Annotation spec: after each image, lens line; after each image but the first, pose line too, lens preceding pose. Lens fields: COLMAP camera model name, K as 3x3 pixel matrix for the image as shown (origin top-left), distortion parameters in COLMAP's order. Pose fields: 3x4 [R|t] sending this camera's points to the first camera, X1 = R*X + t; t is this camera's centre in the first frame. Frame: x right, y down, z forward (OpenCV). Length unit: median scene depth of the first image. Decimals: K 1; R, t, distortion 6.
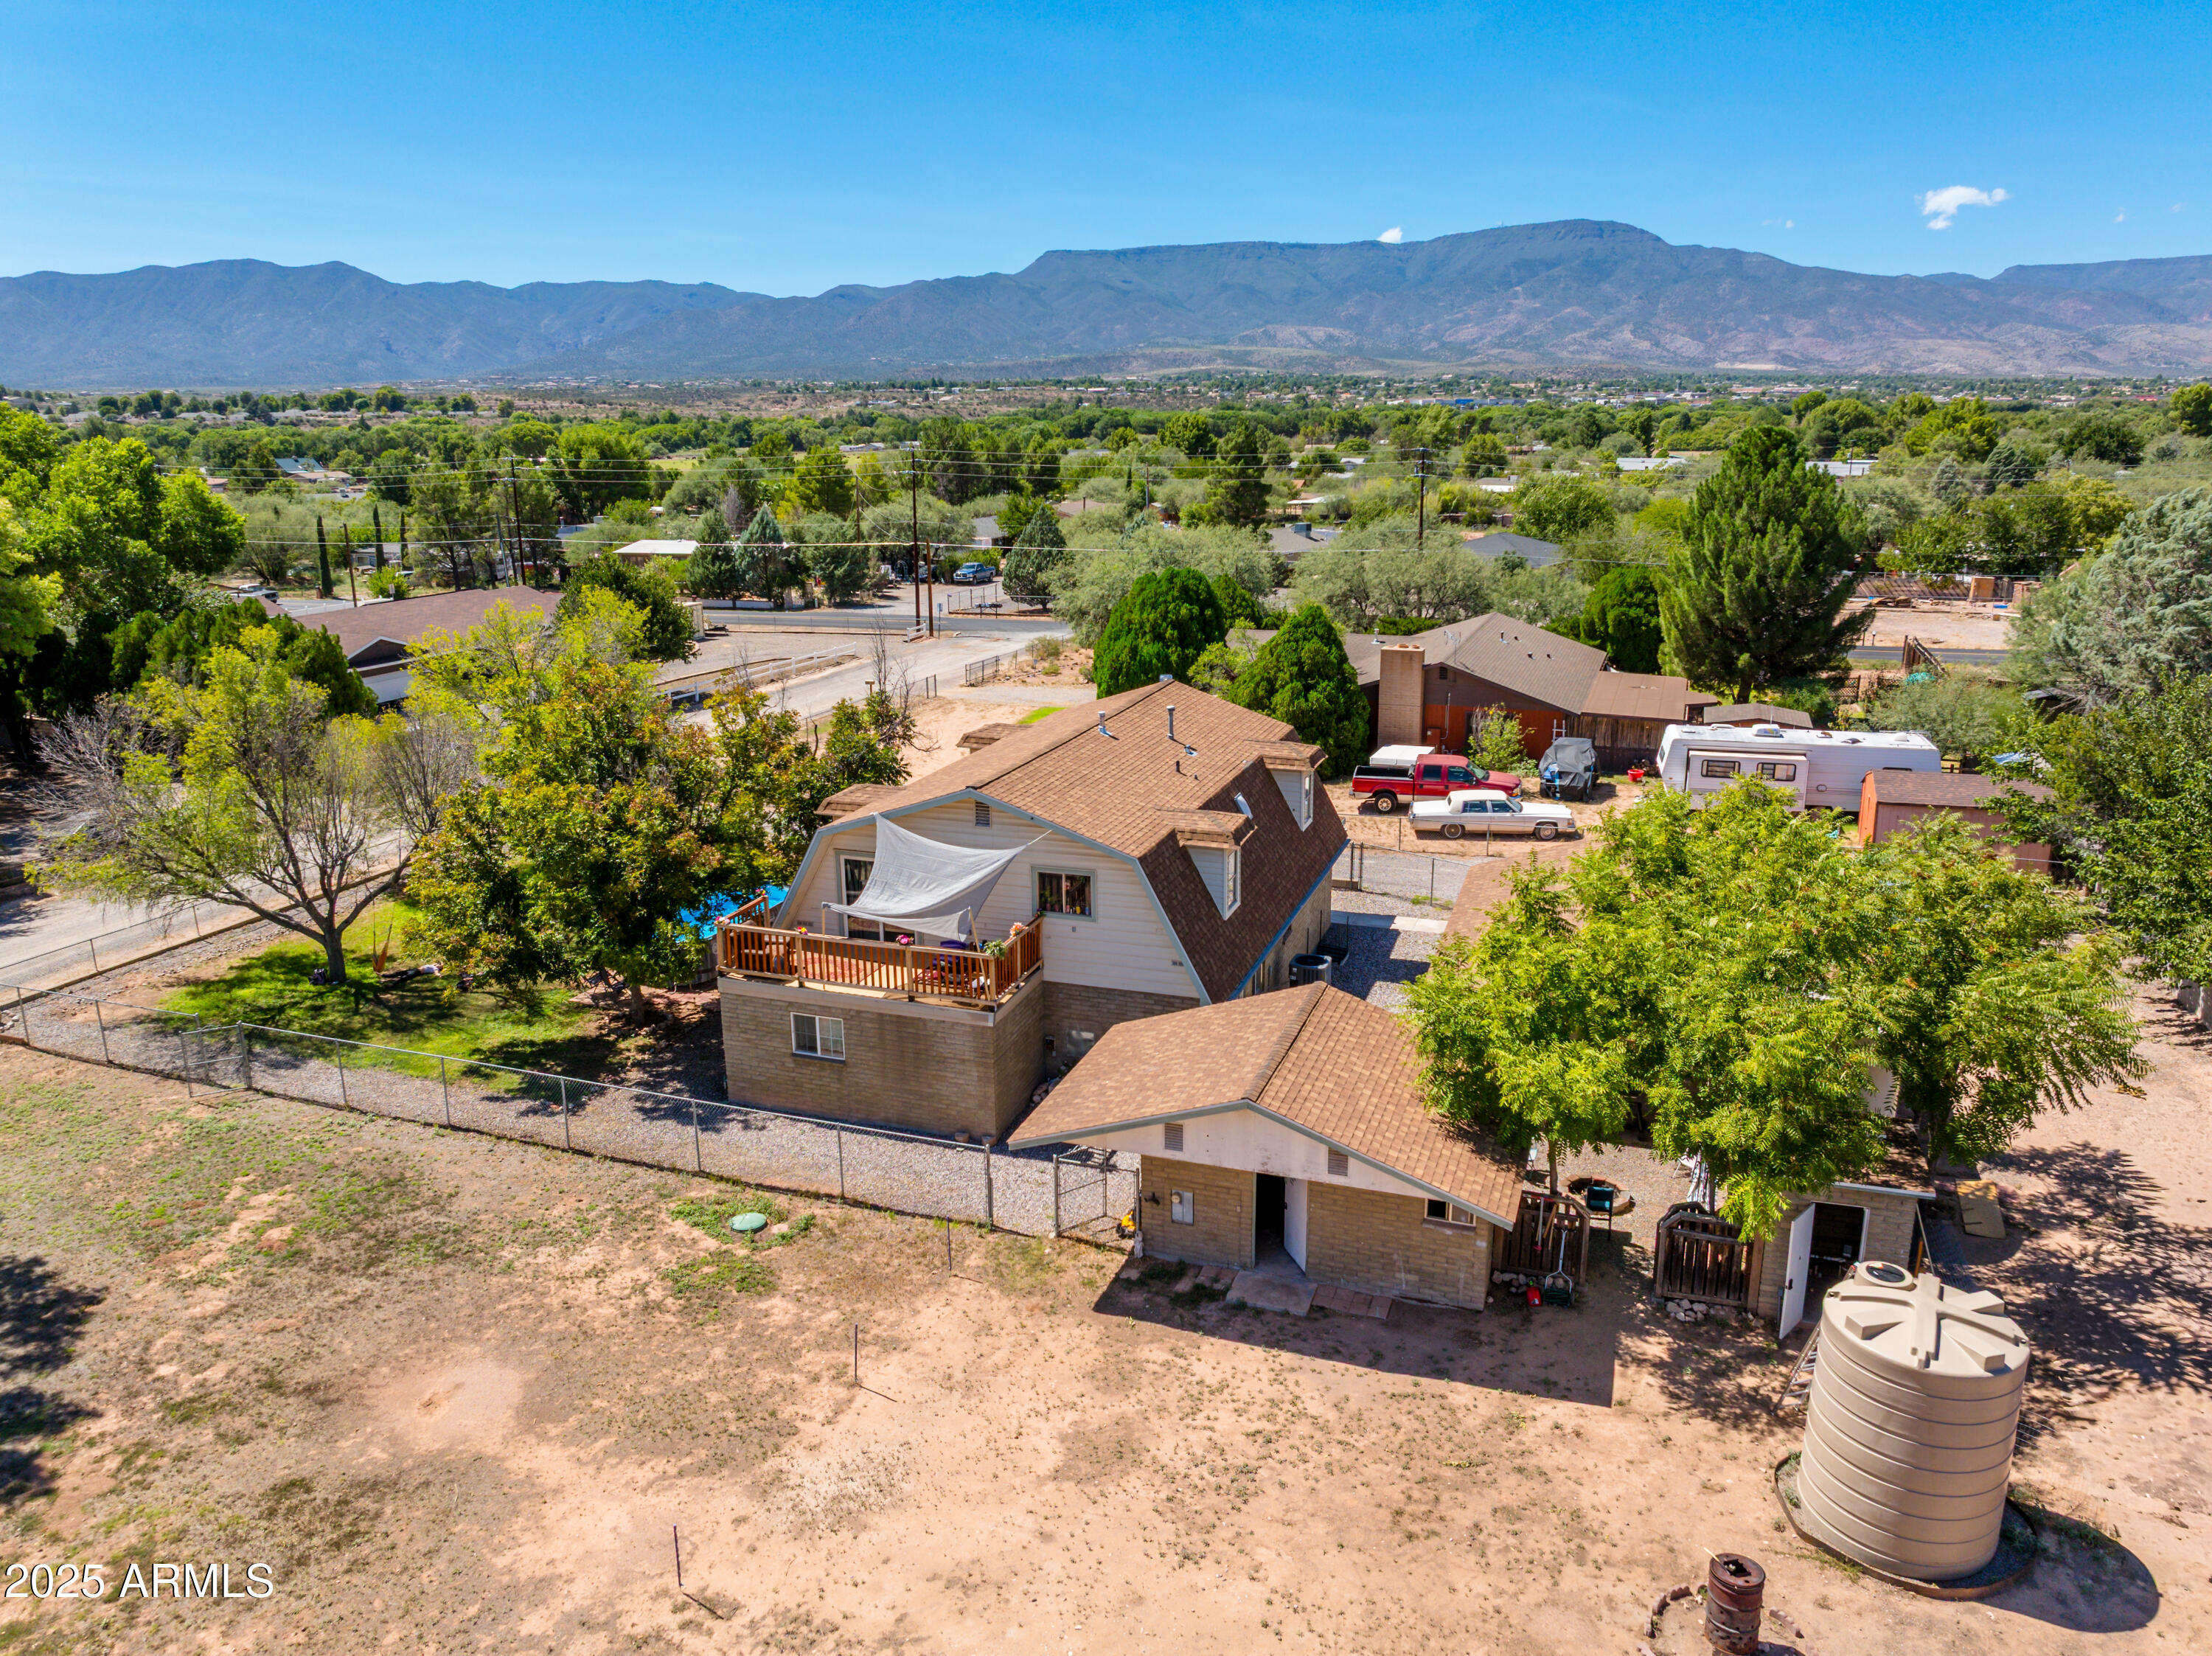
lens RADIAL K [[1545.2, 0, 1106.0], [0, 1545.2, 828.0], [0, 0, 1]] dist [-0.040518, 0.027661]
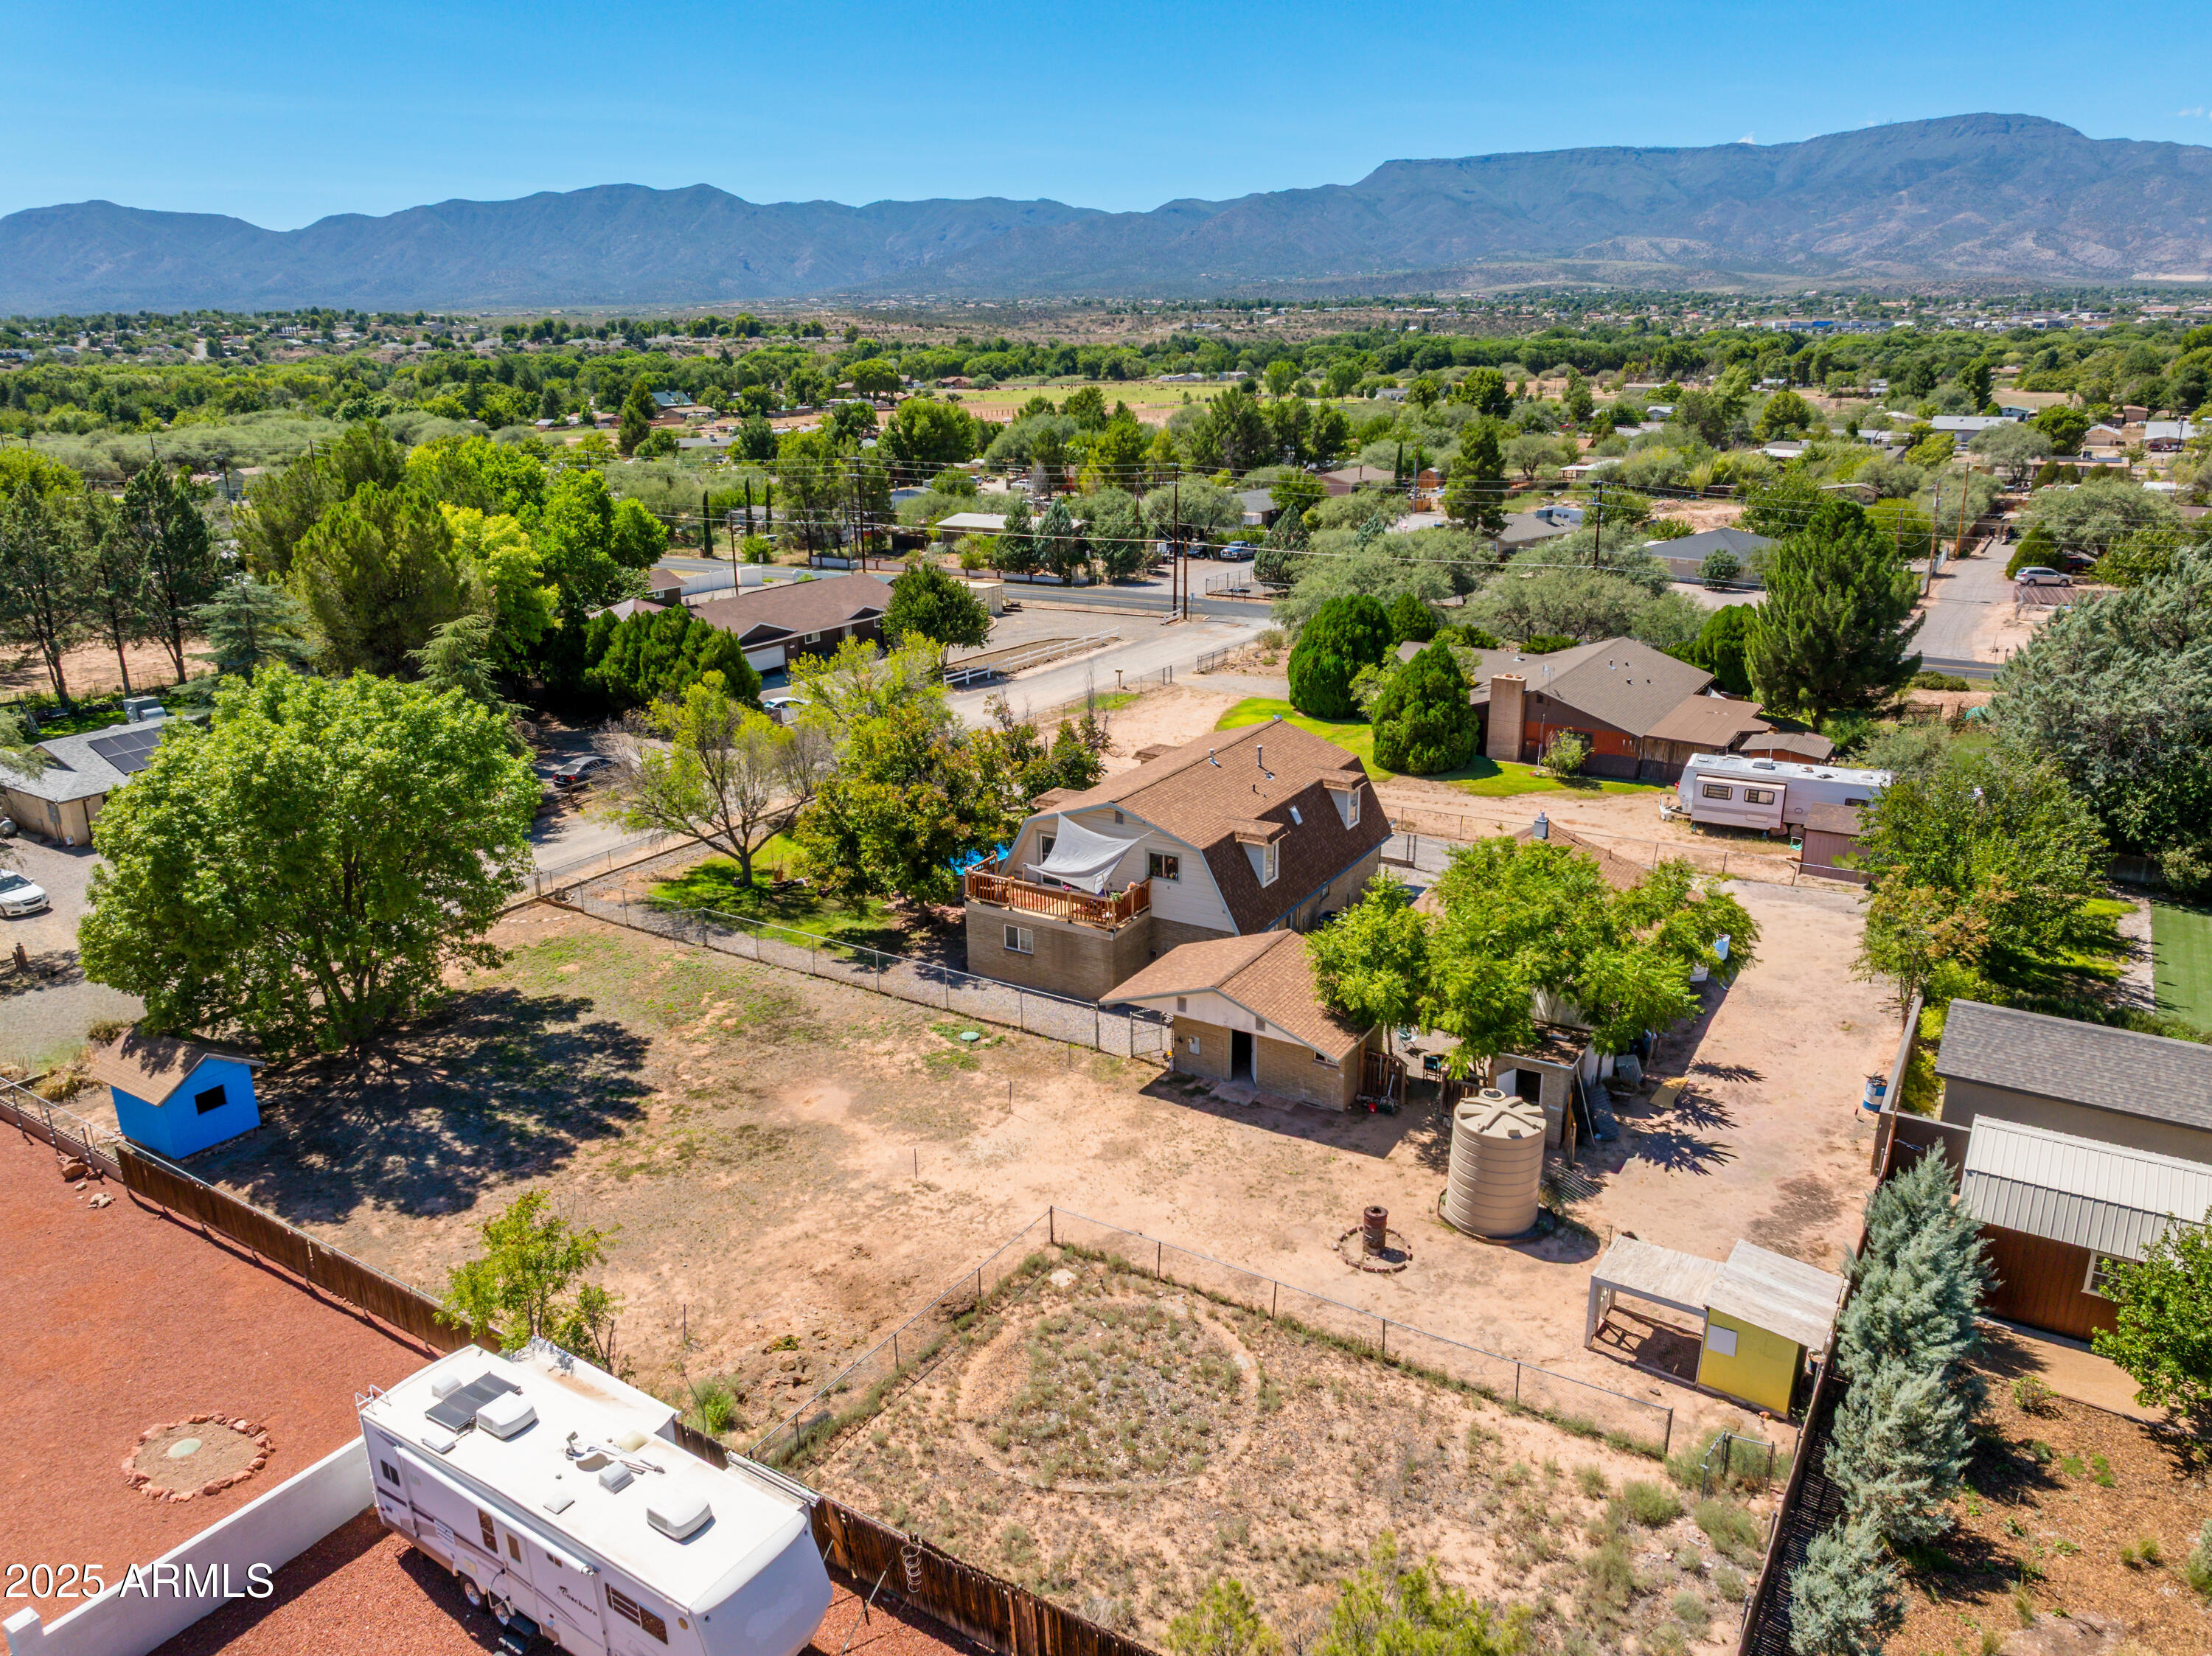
lens RADIAL K [[1539.0, 0, 1106.0], [0, 1539.0, 828.0], [0, 0, 1]] dist [-0.033534, 0.020787]
pose [[0.979249, 0.060261, -0.193494, 0.192888], [-0.050237, 0.997149, 0.056306, -0.074969], [0.196335, -0.045417, 0.979484, -0.546042]]
